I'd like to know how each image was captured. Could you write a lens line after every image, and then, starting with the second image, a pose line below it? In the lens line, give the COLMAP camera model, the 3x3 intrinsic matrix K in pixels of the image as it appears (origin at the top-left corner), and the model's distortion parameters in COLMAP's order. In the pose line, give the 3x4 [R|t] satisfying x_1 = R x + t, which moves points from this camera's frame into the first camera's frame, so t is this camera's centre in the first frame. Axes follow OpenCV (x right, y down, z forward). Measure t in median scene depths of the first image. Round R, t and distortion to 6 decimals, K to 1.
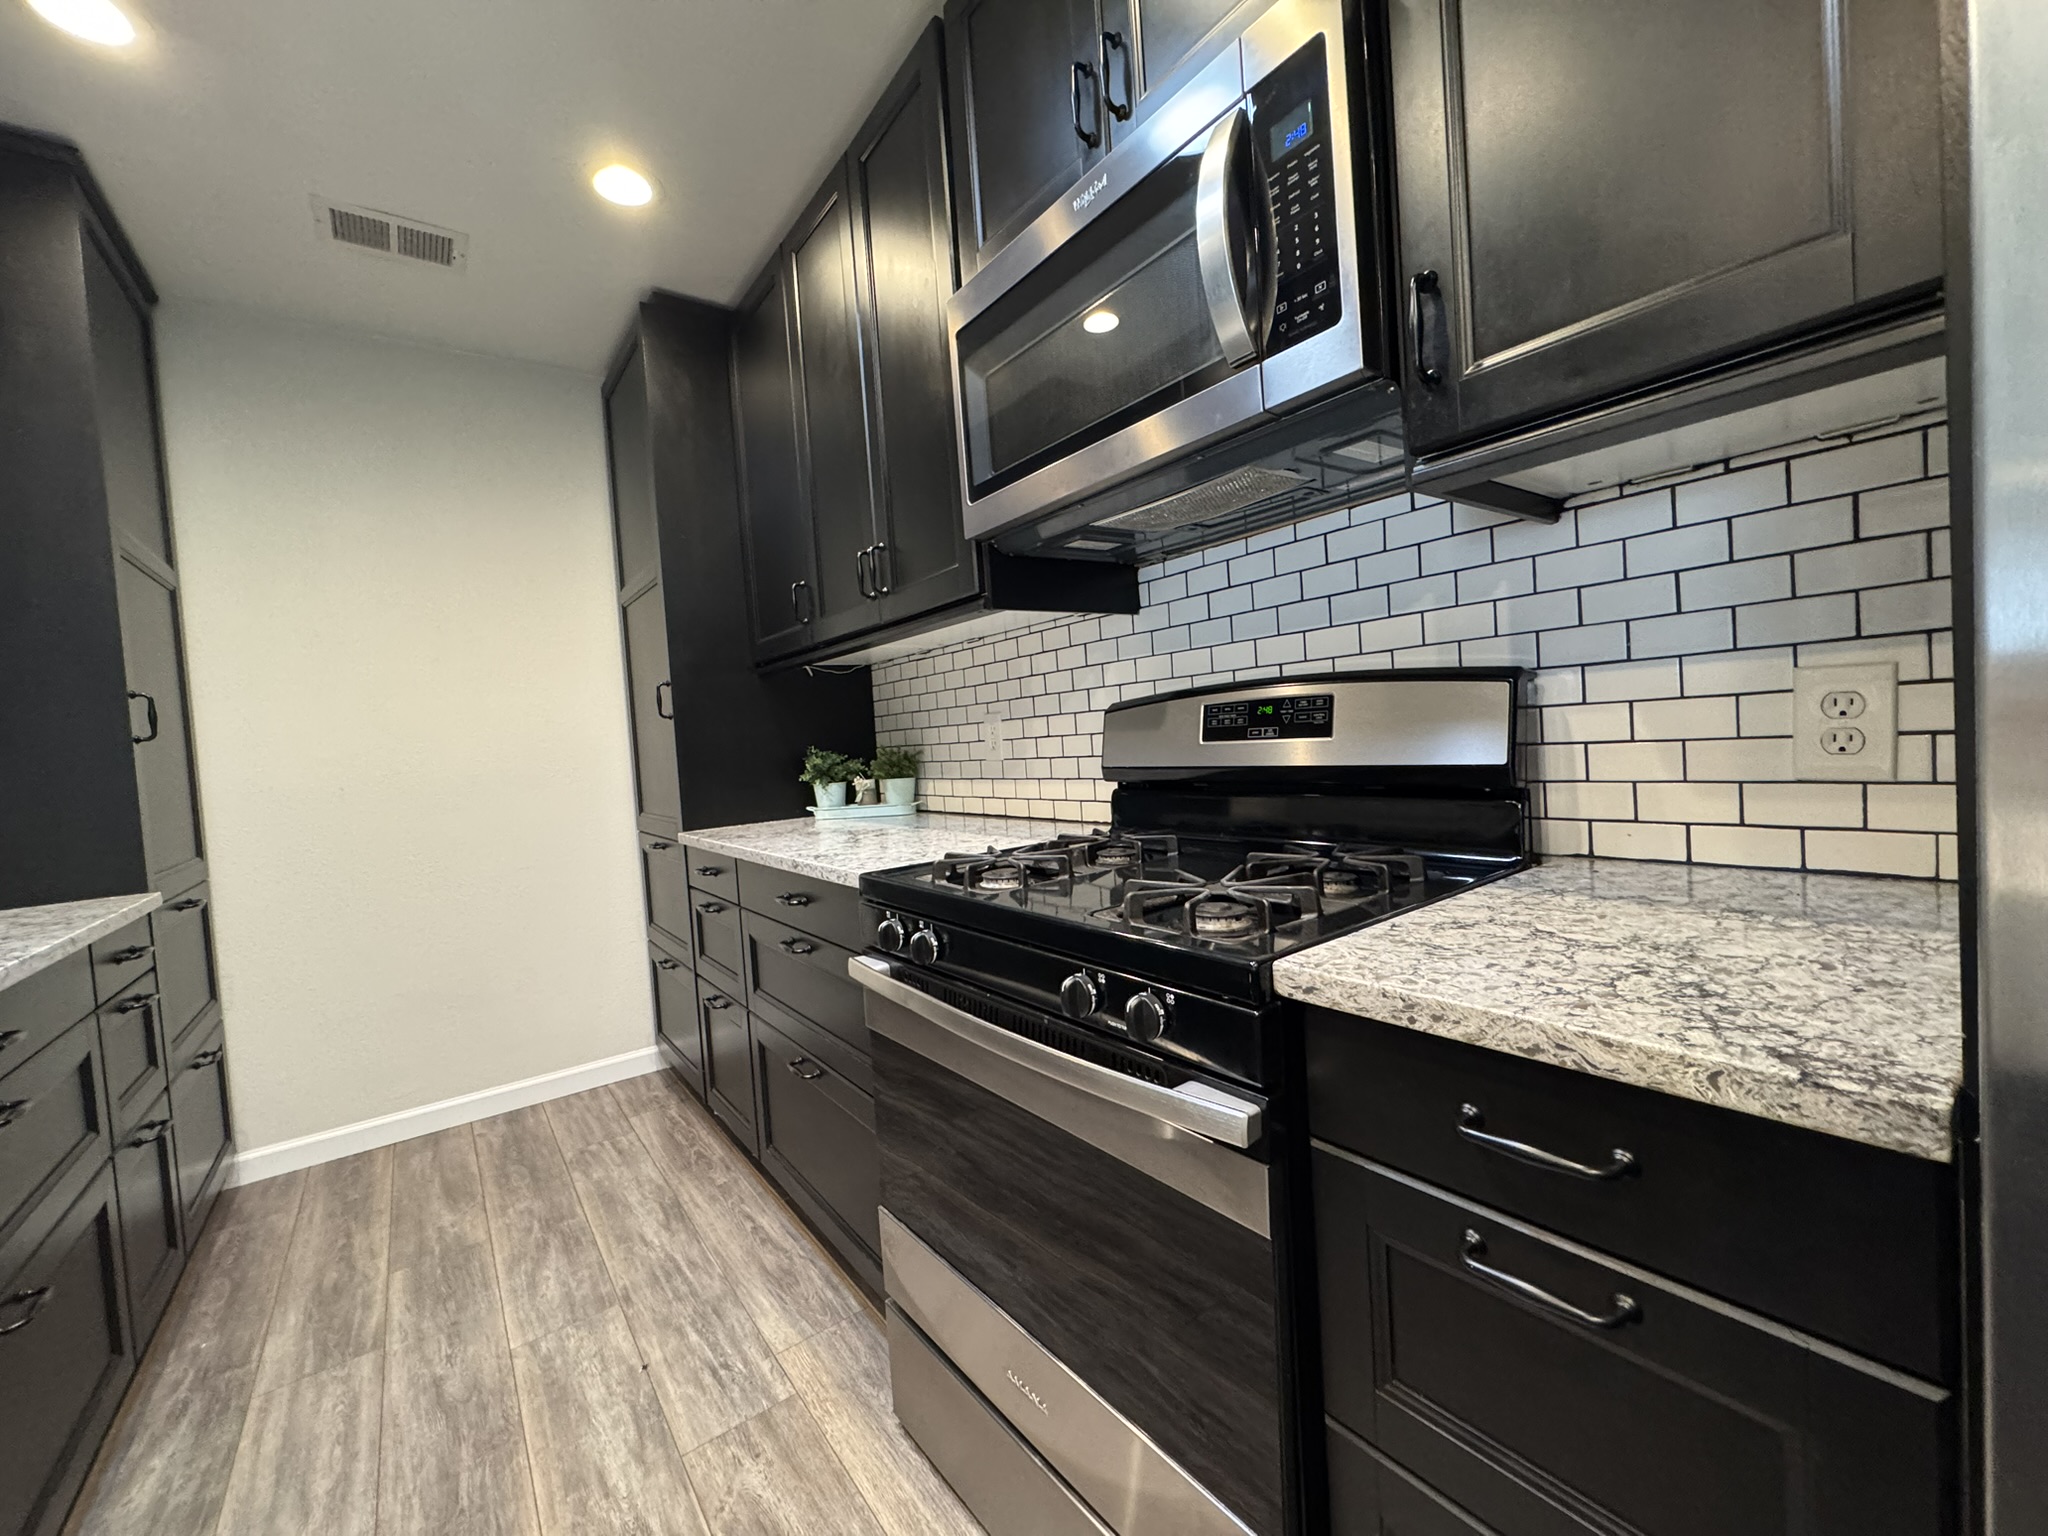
lens RADIAL K [[818.9, 0, 1024.4], [0, 818.9, 766.8], [0, 0, 1]] dist [-0.004687, 0.000746]
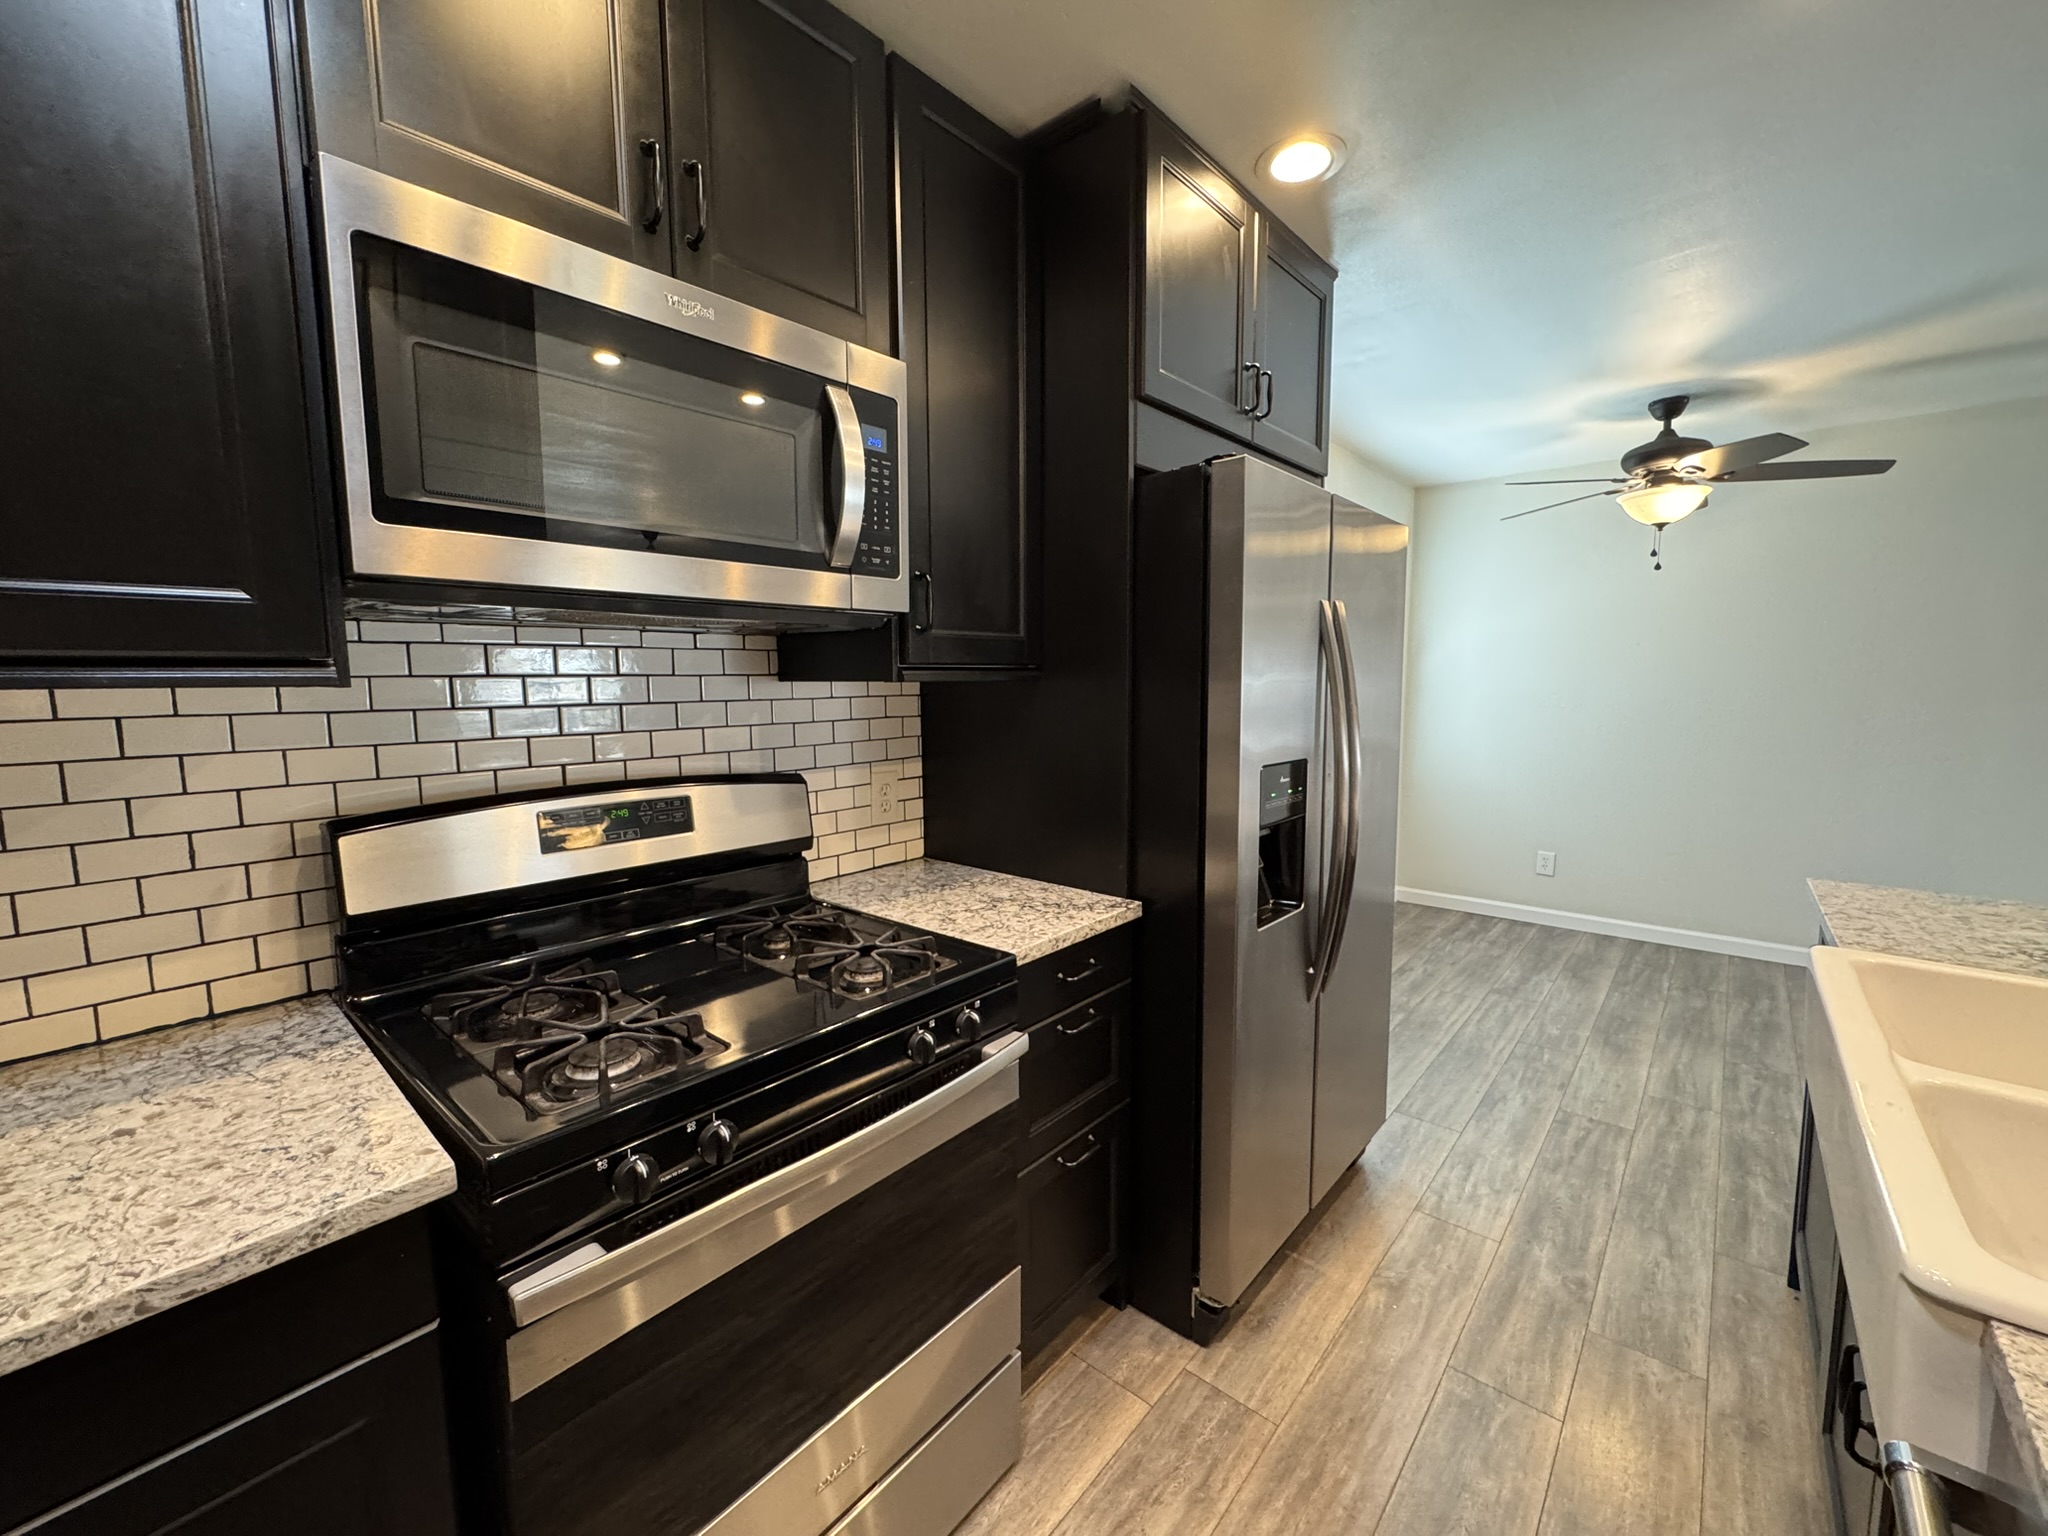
lens RADIAL K [[818.9, 0, 1022.6], [0, 818.9, 763.4], [0, 0, 1]] dist [-0.004687, 0.000746]
pose [[-0.205171, -0.031315, 0.978225, -1.290677], [0.061038, 0.997133, 0.044722, -0.233240], [-0.976821, 0.068884, -0.202672, 1.121409]]
